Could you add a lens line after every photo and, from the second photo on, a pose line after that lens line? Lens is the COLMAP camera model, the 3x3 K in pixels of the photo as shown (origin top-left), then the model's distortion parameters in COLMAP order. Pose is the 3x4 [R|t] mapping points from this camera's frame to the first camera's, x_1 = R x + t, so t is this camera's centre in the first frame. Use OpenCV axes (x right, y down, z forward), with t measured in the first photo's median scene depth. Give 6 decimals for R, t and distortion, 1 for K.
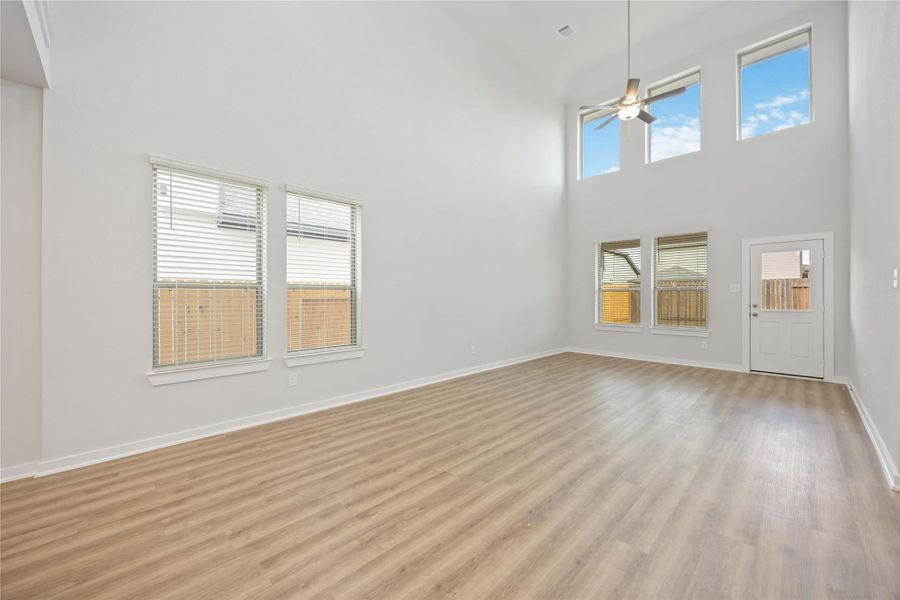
lens RADIAL K [[350.5, 0, 450.7], [0, 350.5, 294.9], [0, 0, 1]] dist [-0.001456, -0.000204]
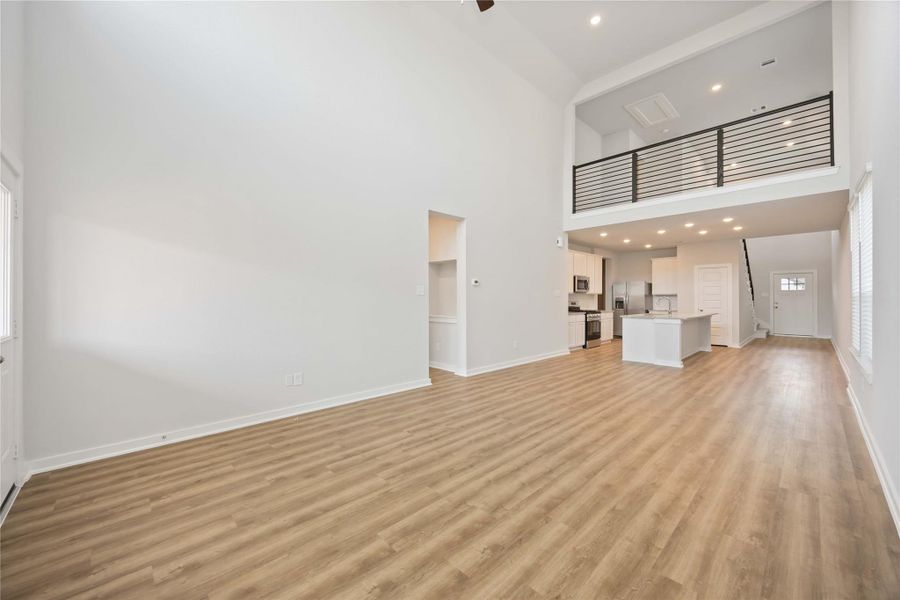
lens RADIAL K [[350.5, 0, 450.7], [0, 350.5, 294.9], [0, 0, 1]] dist [-0.001456, -0.000204]
pose [[-0.999921, 0.007314, 0.010265, 0.499741], [0.007210, 0.999923, -0.010117, 0.000713], [-0.010339, -0.010043, -0.999896, 1.468969]]
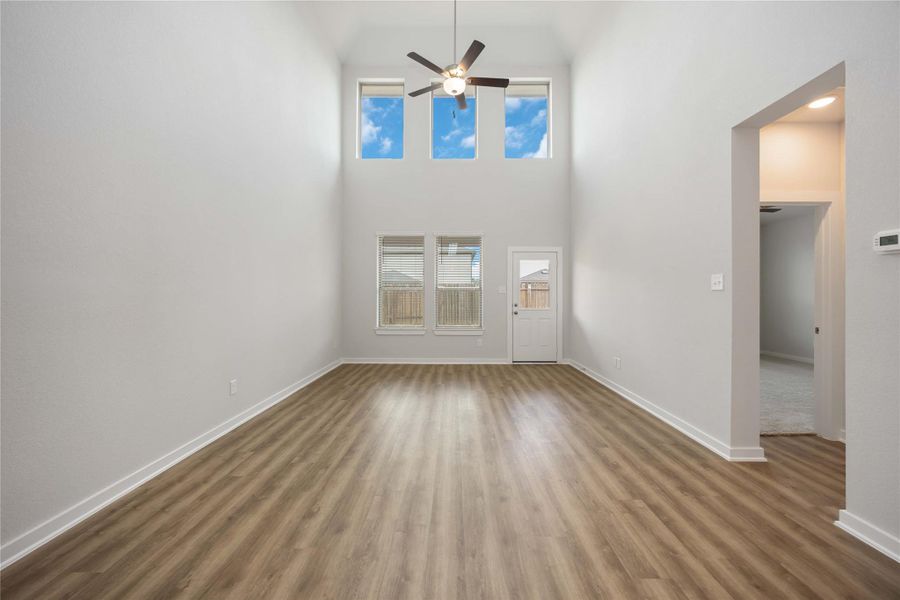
lens RADIAL K [[350.5, 0, 450.7], [0, 350.5, 294.9], [0, 0, 1]] dist [-0.001456, -0.000204]
pose [[0.709469, 0.006465, 0.704707, -0.105605], [-0.006312, 0.999976, -0.002820, 0.002256], [-0.704709, -0.002448, 0.709492, 0.376105]]
